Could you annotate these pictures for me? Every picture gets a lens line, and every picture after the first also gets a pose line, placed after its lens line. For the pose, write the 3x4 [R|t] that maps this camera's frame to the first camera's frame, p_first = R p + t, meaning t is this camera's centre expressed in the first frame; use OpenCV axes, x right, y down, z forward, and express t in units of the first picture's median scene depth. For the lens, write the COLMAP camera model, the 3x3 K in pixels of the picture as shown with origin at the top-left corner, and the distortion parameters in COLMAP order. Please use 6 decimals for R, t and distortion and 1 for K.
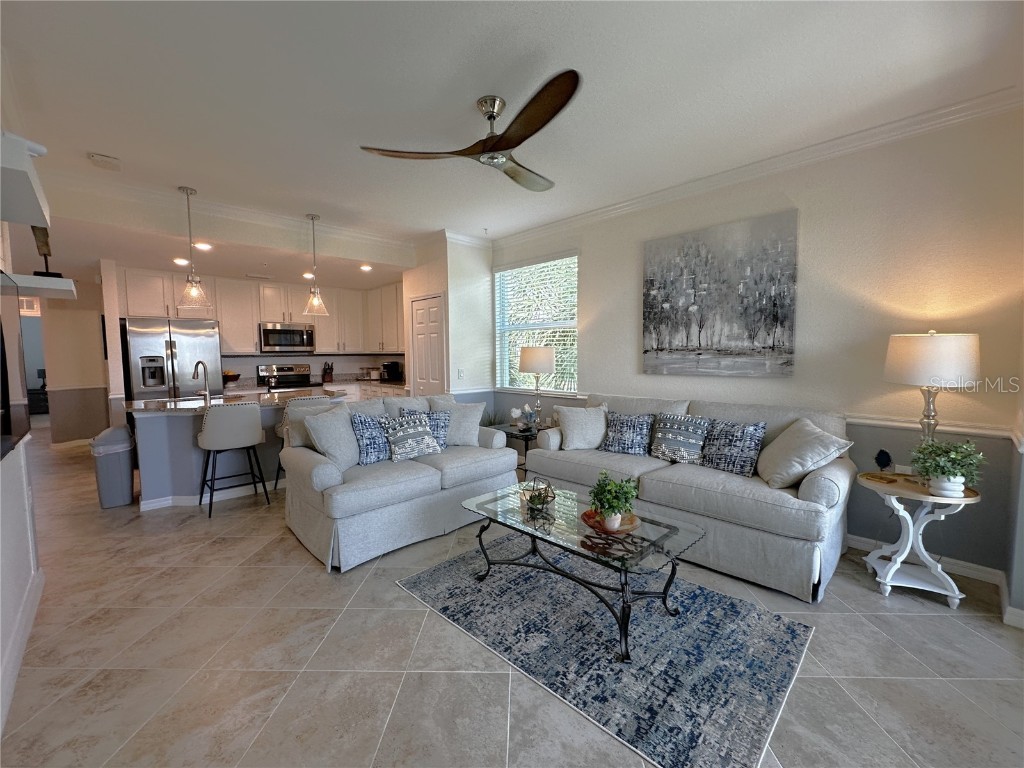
lens RADIAL K [[432.7, 0, 489.8], [0, 432.7, 384.7], [0, 0, 1]] dist [0.000604, 0.000122]
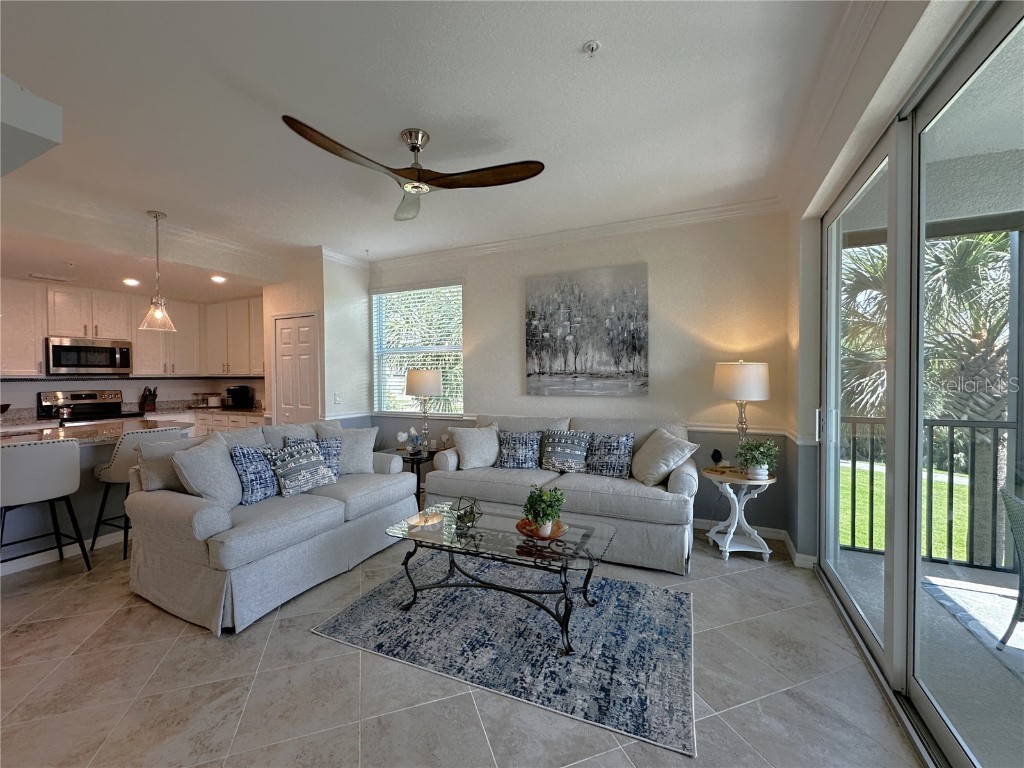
lens RADIAL K [[432.7, 0, 489.8], [0, 432.7, 384.7], [0, 0, 1]] dist [0.000604, 0.000122]
pose [[0.932983, -0.005848, 0.359873, -0.170593], [0.025296, 0.998461, -0.049355, 0.000949], [-0.359031, 0.055151, 0.931695, 0.002456]]
